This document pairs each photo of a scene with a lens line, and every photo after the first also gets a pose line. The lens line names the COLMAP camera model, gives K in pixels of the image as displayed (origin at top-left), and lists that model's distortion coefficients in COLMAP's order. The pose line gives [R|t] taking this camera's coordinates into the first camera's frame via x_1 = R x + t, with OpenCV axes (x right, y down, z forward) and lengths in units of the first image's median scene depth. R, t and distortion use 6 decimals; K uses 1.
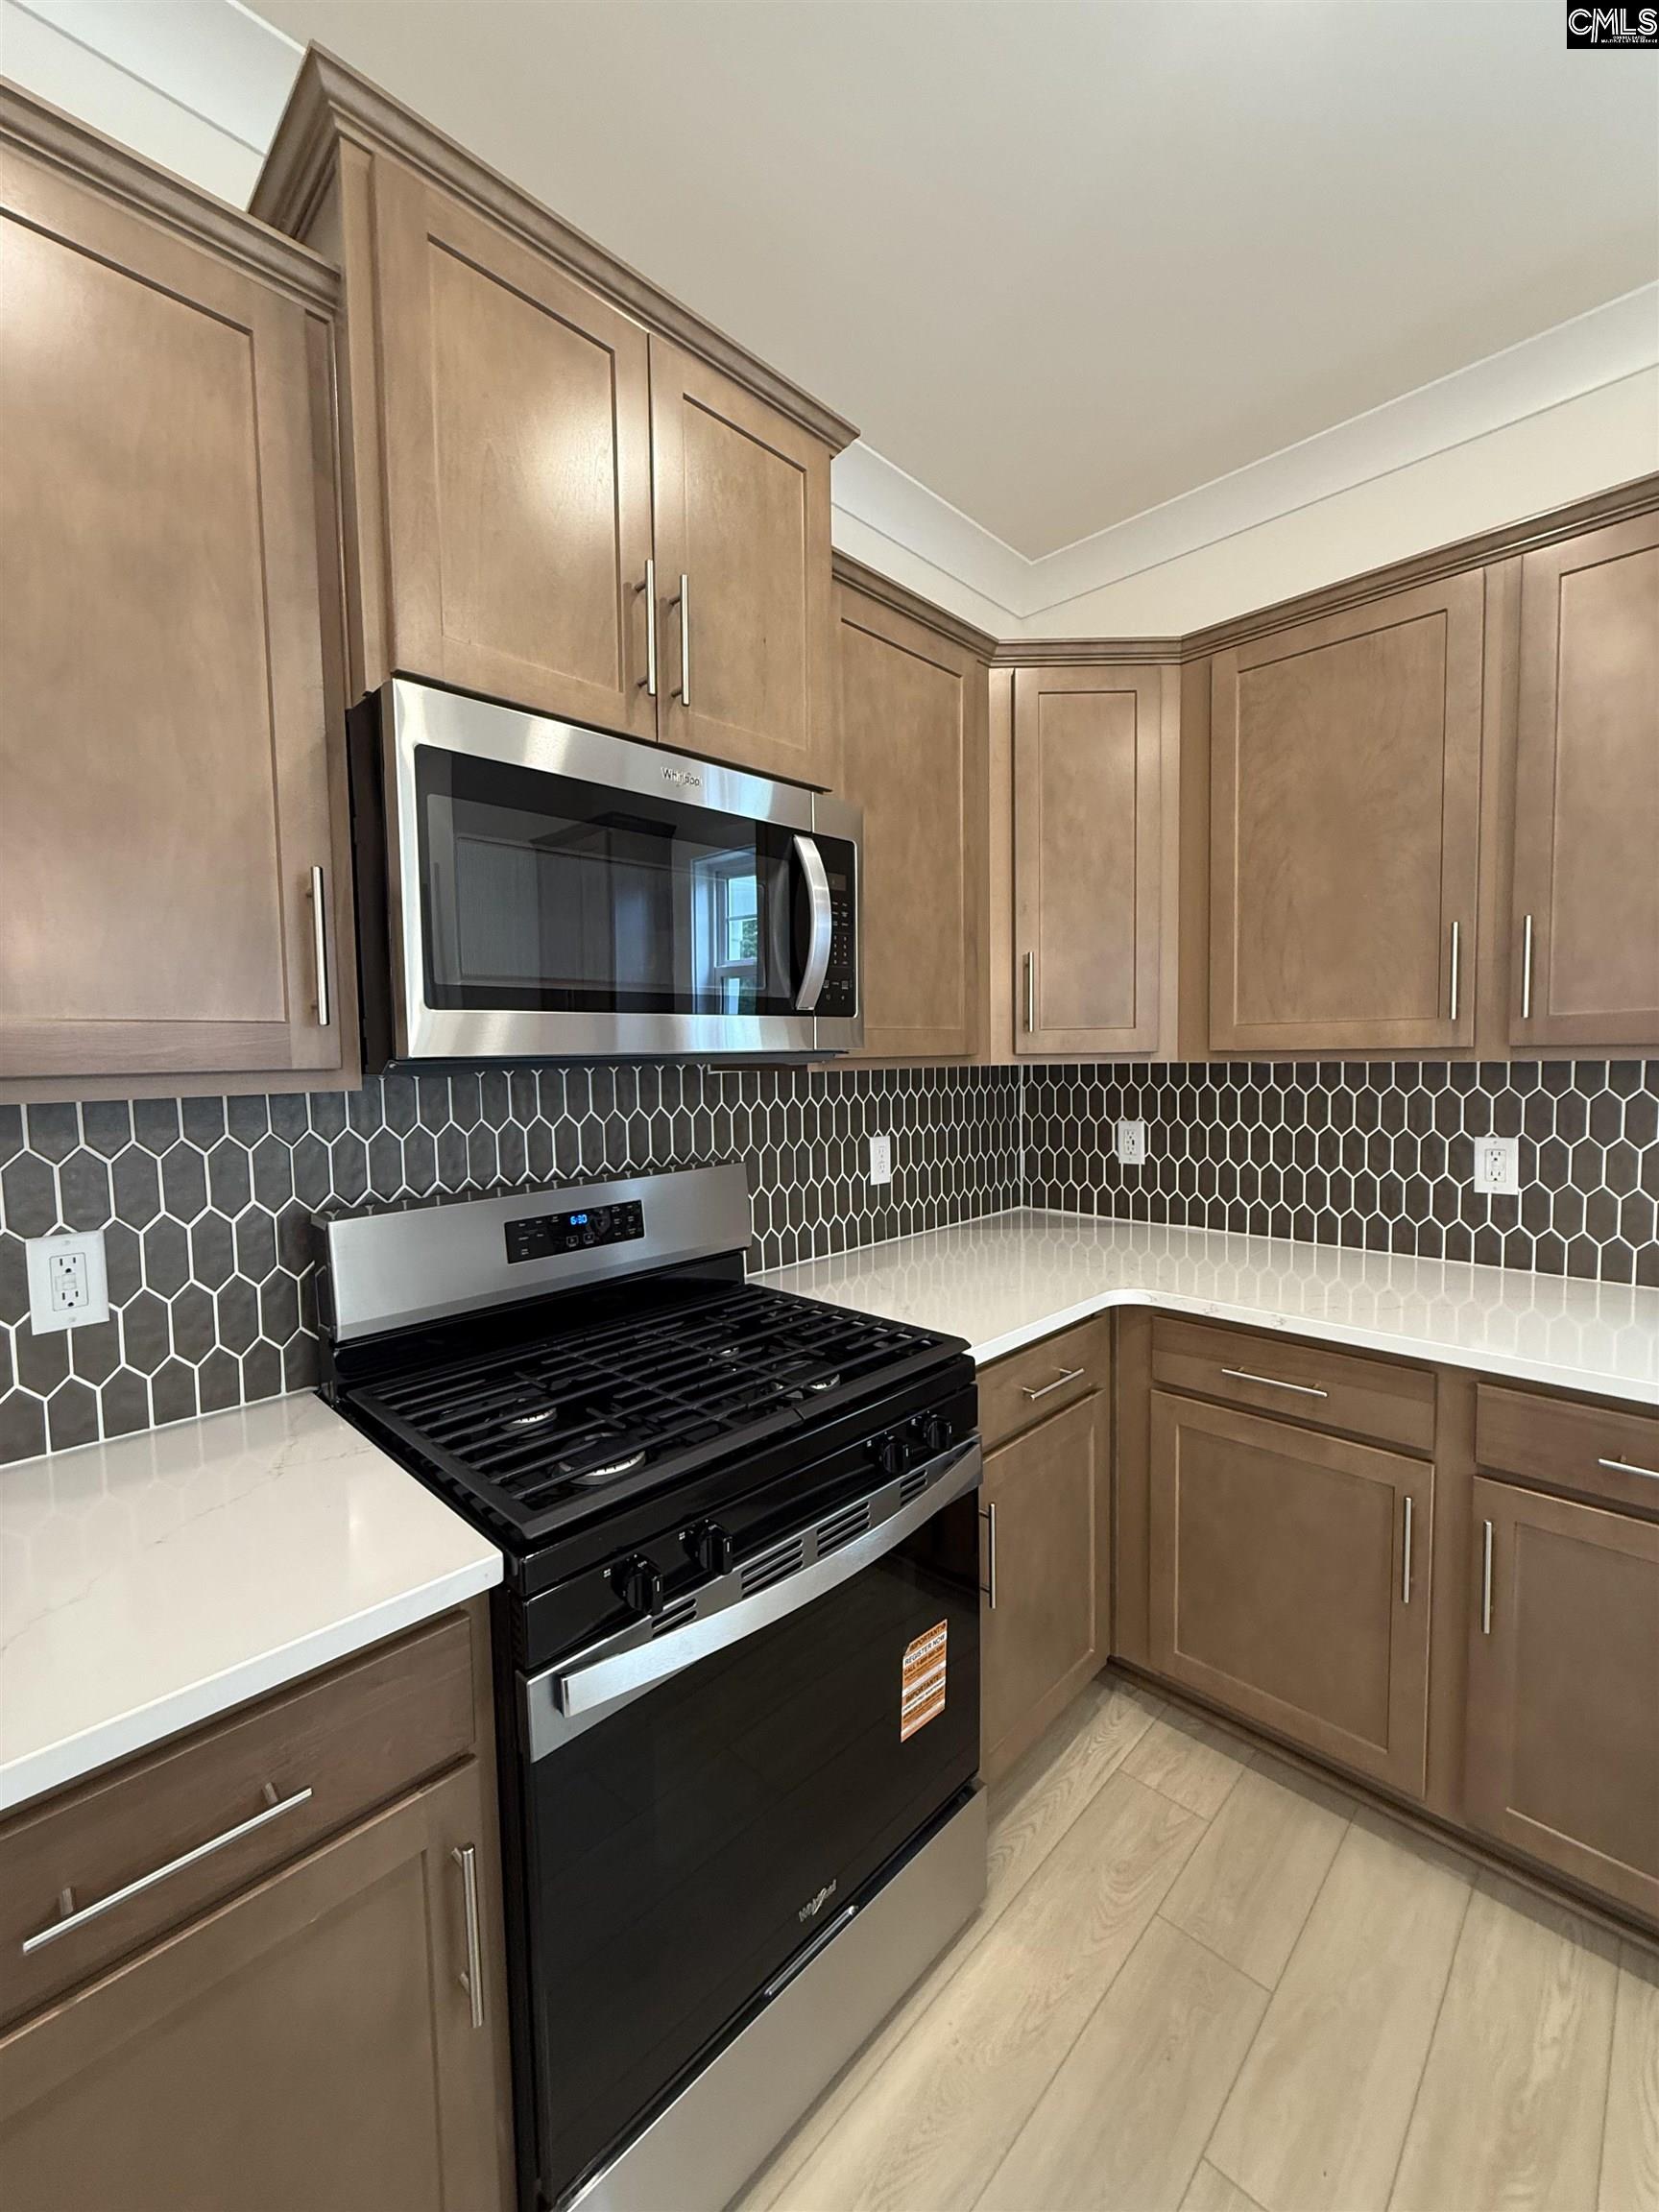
lens RADIAL K [[880.5, 0, 830.8], [0, 880.5, 1102.6], [0, 0, 1]] dist [-0.000487, 0.000275]
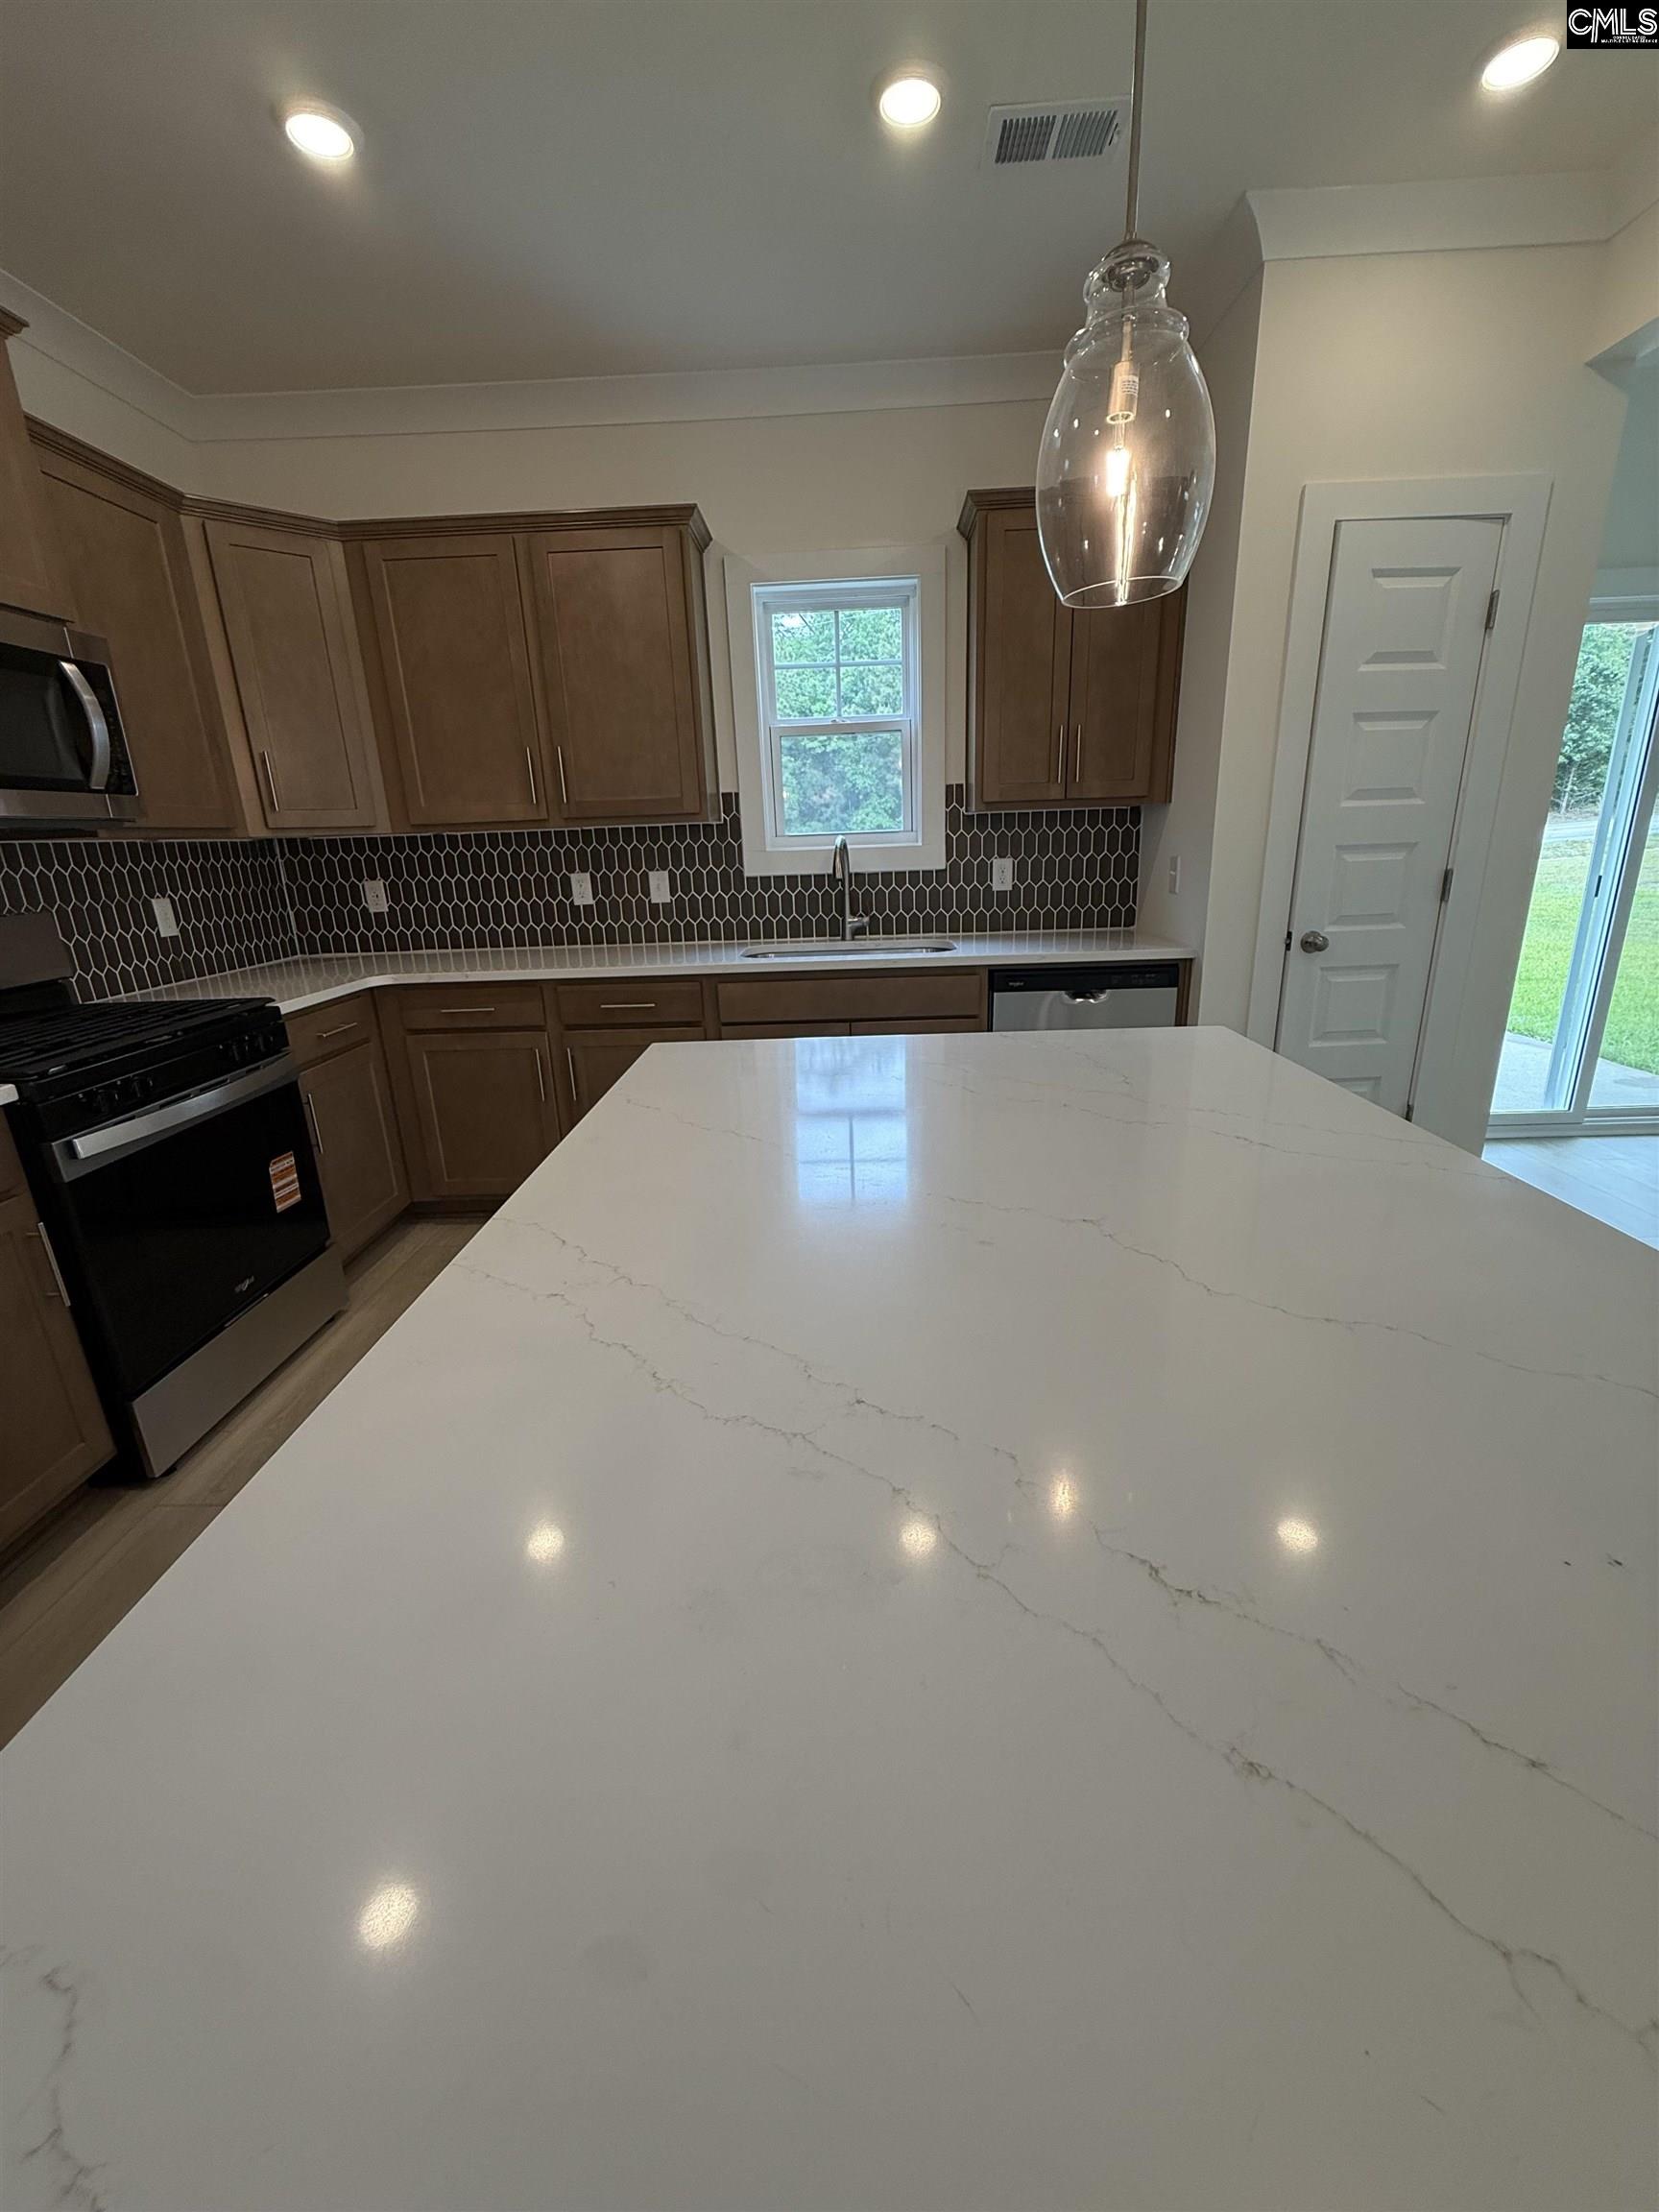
lens RADIAL K [[880.5, 0, 829.2], [0, 880.5, 1103.1], [0, 0, 1]] dist [-0.000487, 0.000275]
pose [[0.727350, -0.209945, 0.653365, -0.166181], [0.063669, 0.968594, 0.240358, 0.100115], [-0.683307, -0.133225, 0.717873, -0.755949]]
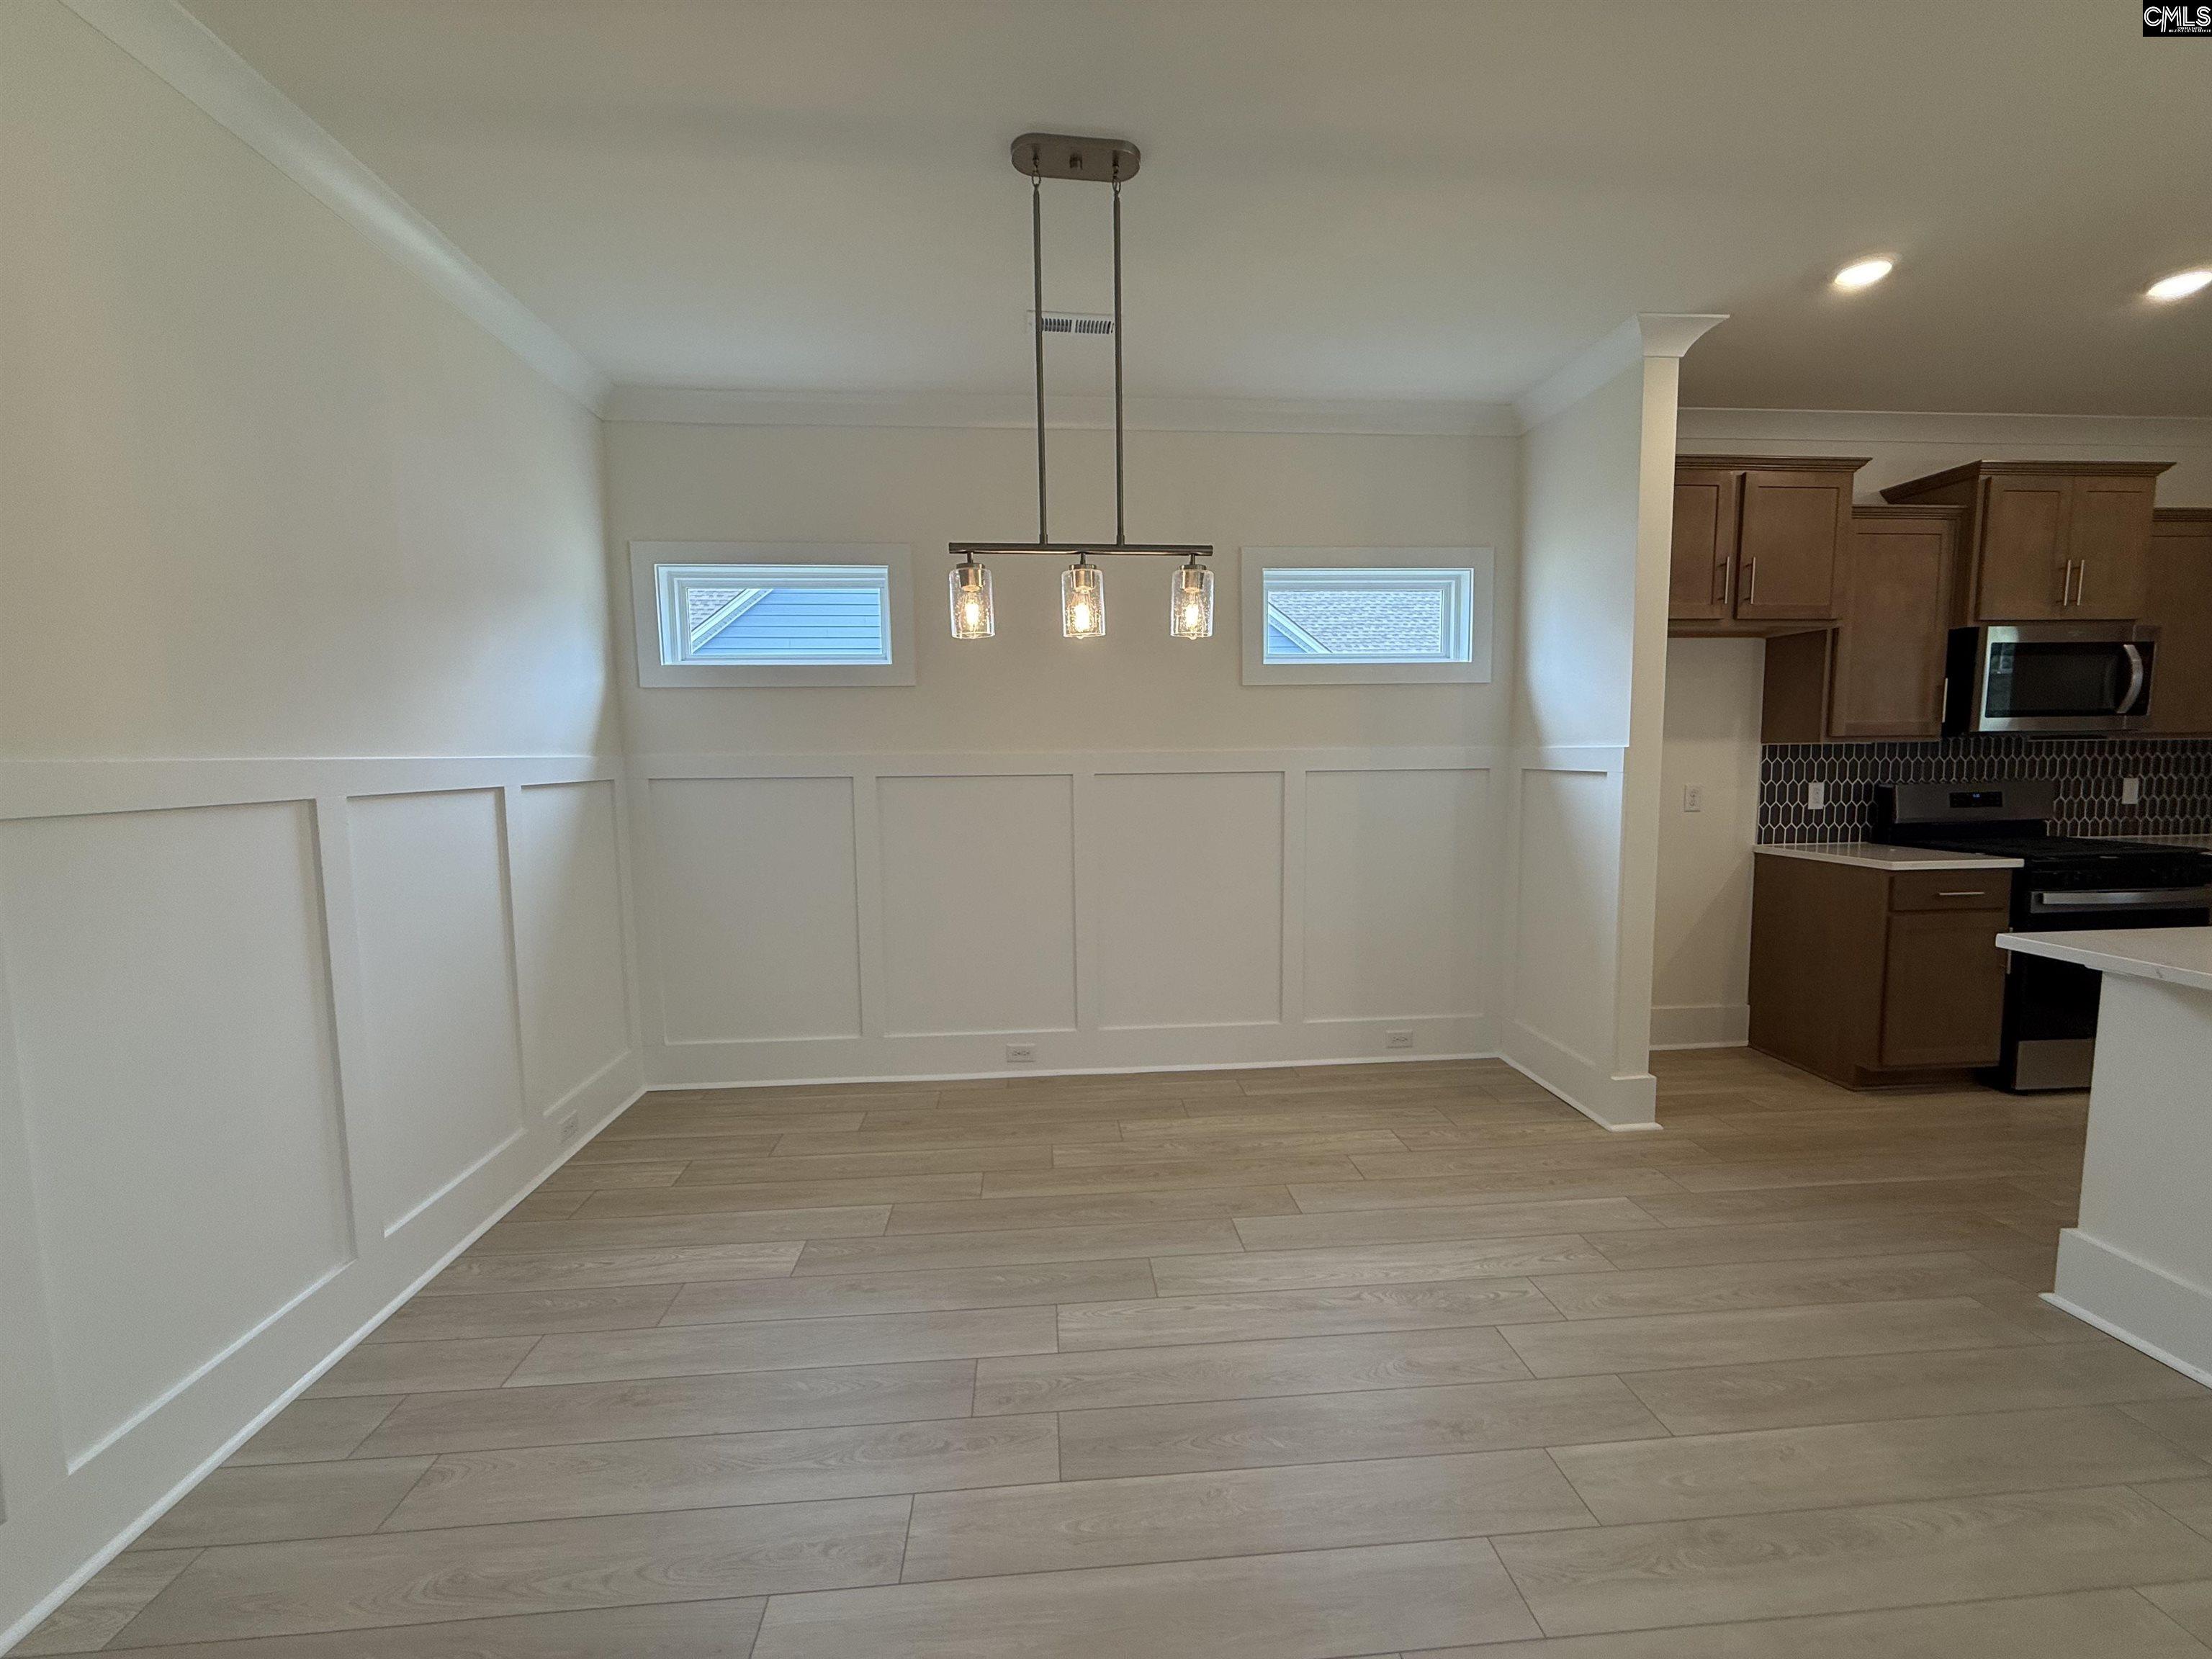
lens RADIAL K [[880.5, 0, 1102.6], [0, 880.5, 827.8], [0, 0, 1]] dist [-0.000487, 0.000275]
pose [[0.754556, 0.064042, -0.653103, -0.441151], [-0.038525, 0.997833, 0.053335, 0.156261], [0.655104, -0.015084, 0.755388, -2.206767]]
